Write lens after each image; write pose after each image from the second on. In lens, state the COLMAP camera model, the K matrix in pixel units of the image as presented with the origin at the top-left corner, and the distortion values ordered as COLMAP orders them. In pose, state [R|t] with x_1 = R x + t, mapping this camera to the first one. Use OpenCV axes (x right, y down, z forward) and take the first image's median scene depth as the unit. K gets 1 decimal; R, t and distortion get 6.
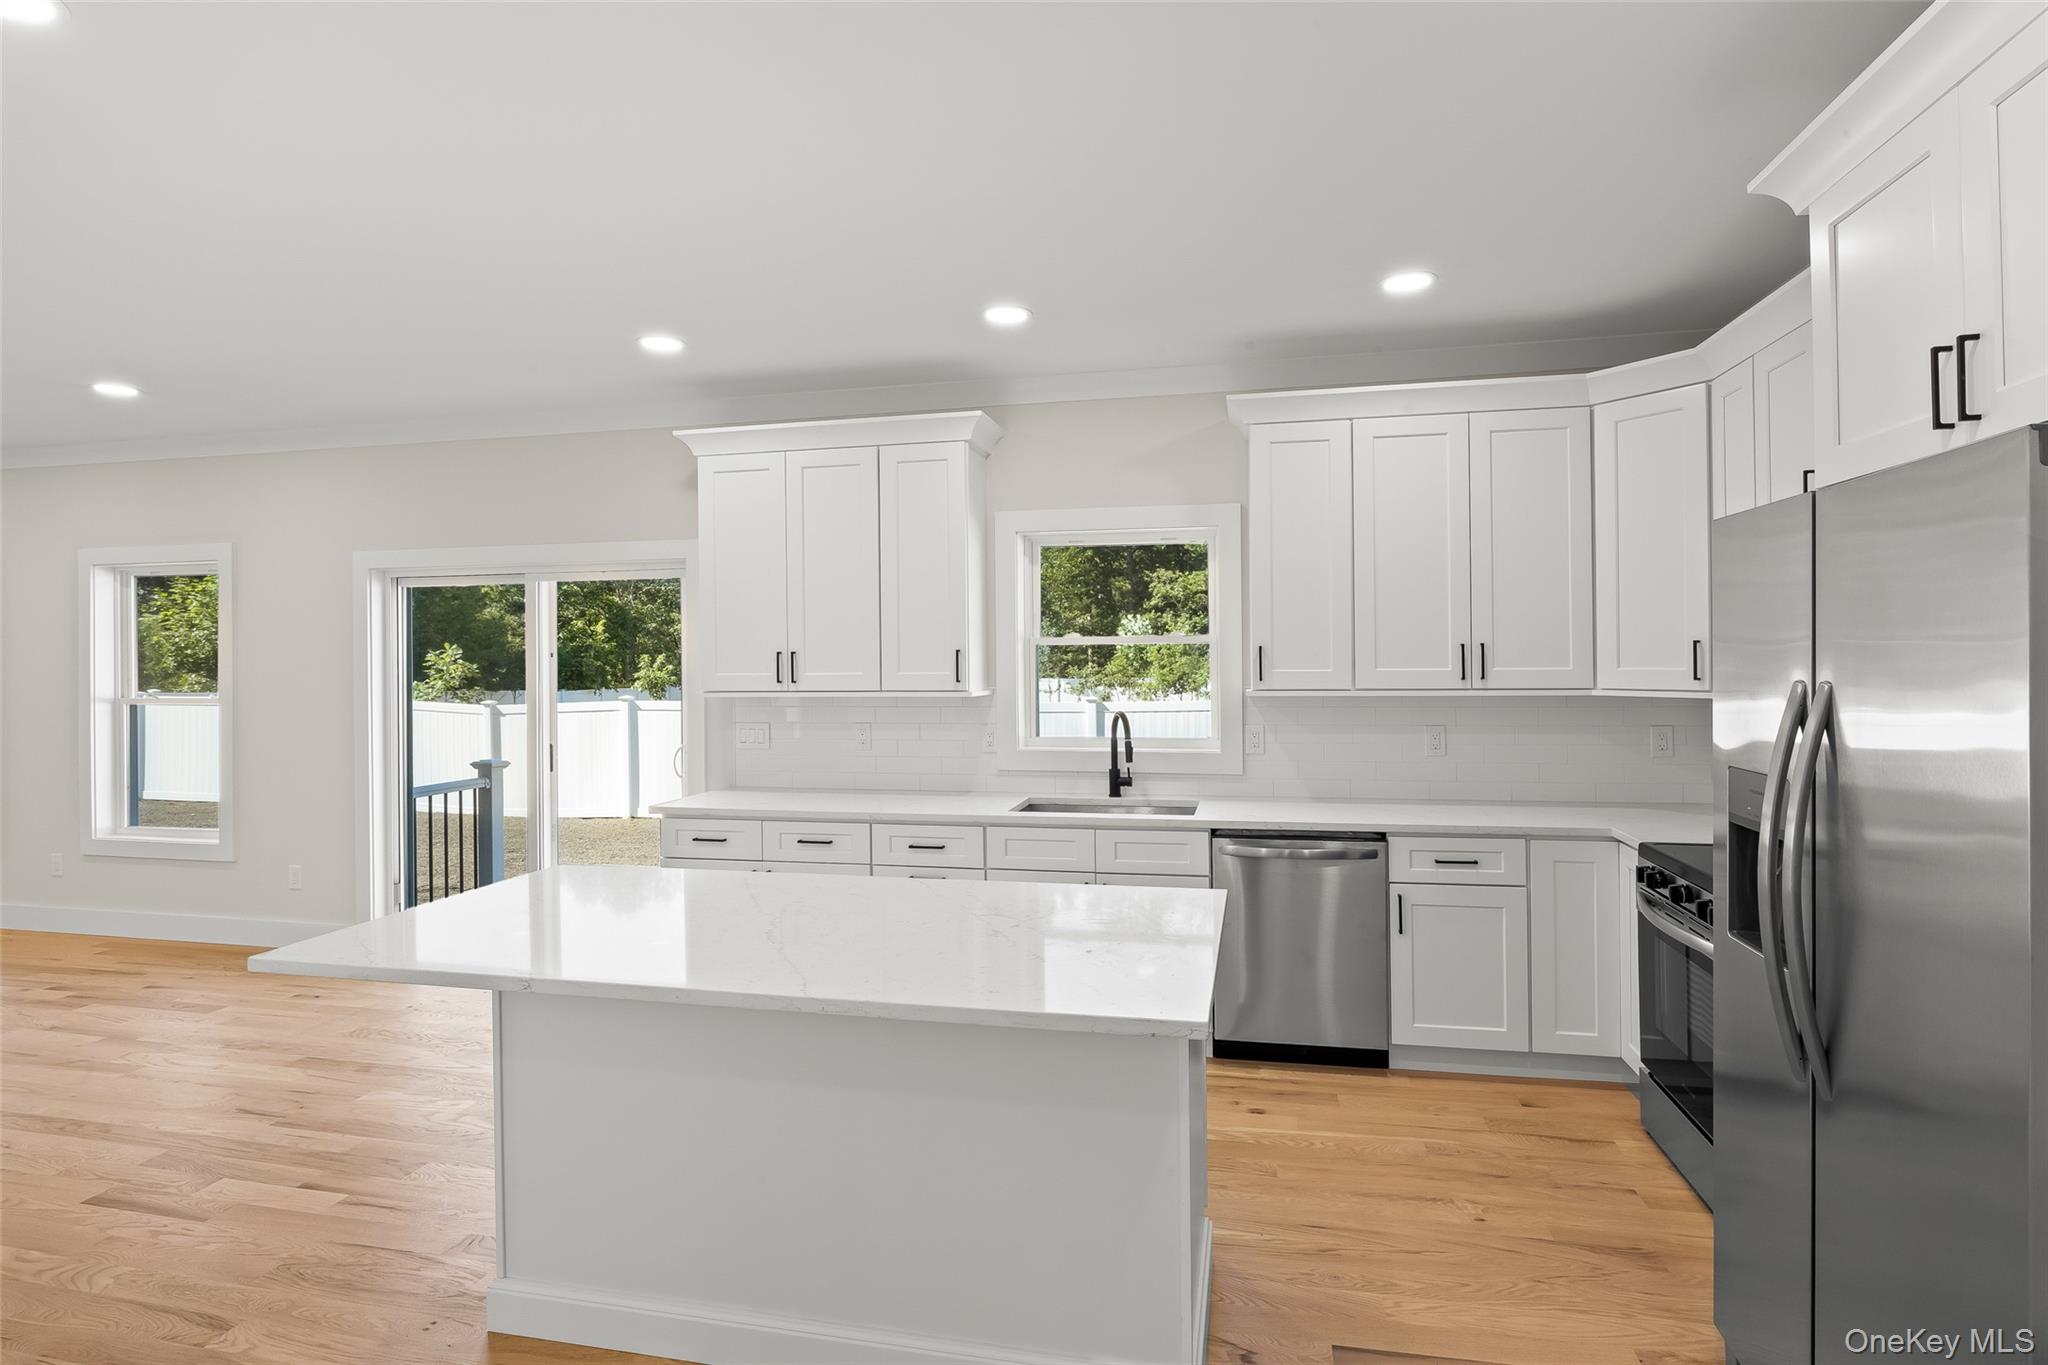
lens RADIAL K [[1006.8, 0, 1029.2], [0, 1006.8, 665.1], [0, 0, 1]] dist [-0.002303, -0.000781]
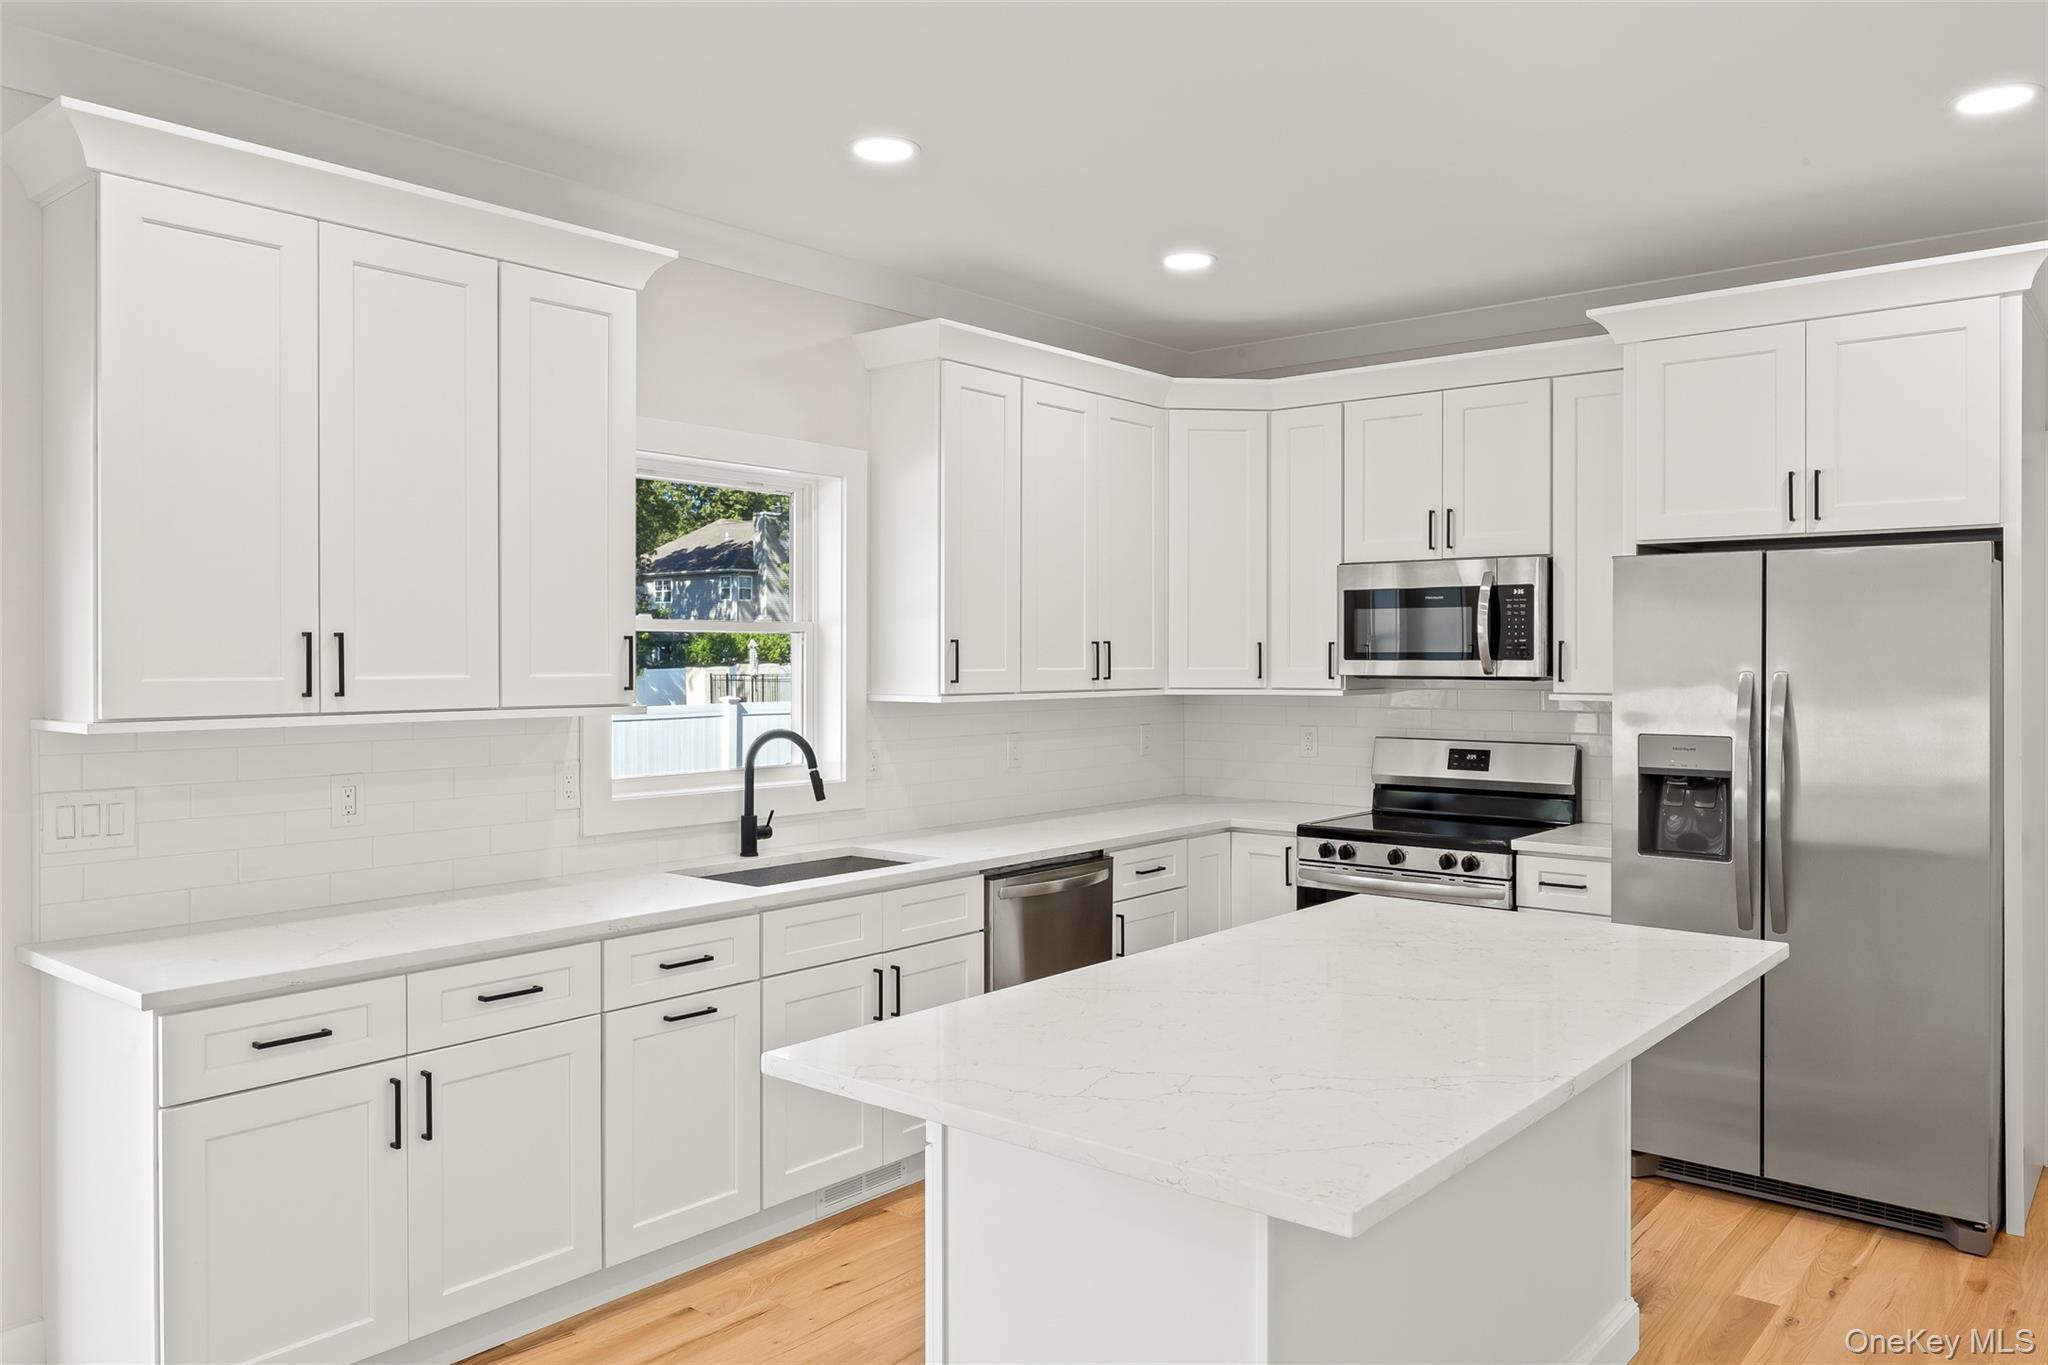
lens RADIAL K [[1485.8, 0, 1024.2], [0, 1485.8, 662.0], [0, 0, 1]] dist [0.005976, 0.003481]
pose [[0.460045, 0.005644, 0.887878, -0.803499], [-0.001879, 0.999984, -0.005384, 0.004579], [-0.887894, 0.000808, 0.460048, 0.410515]]
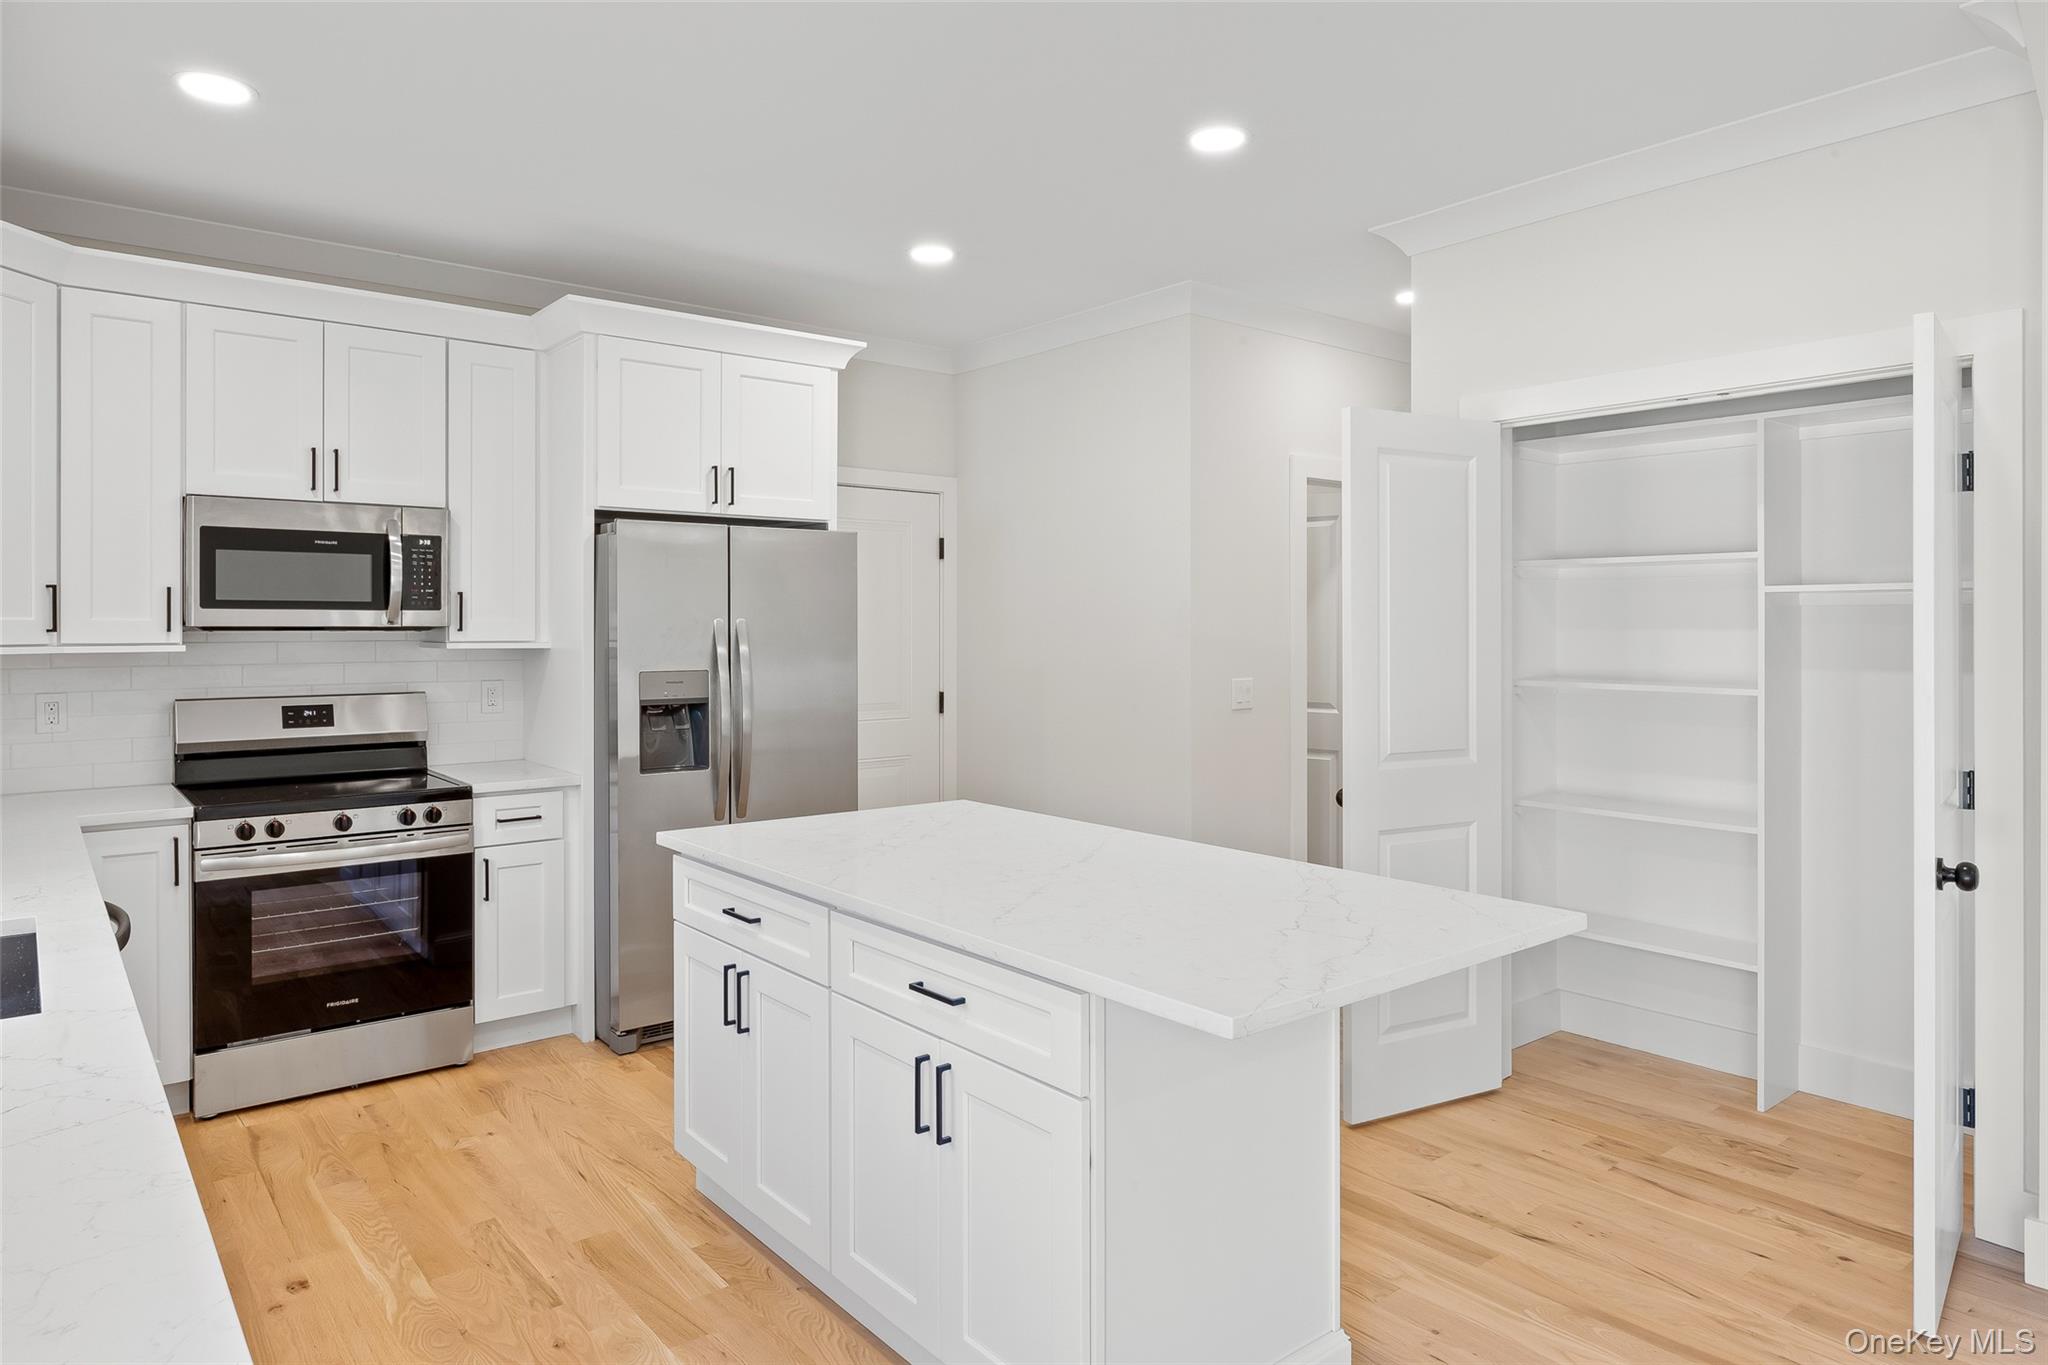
lens RADIAL K [[1238.5, 0, 1022.9], [0, 1238.5, 626.8], [0, 0, 1]] dist [-0.005918, -0.001739]
pose [[-0.779744, 0.008016, 0.626047, -0.552299], [0.008403, 0.999962, -0.002337, 0.016747], [-0.626042, 0.003438, -0.779782, 1.130758]]
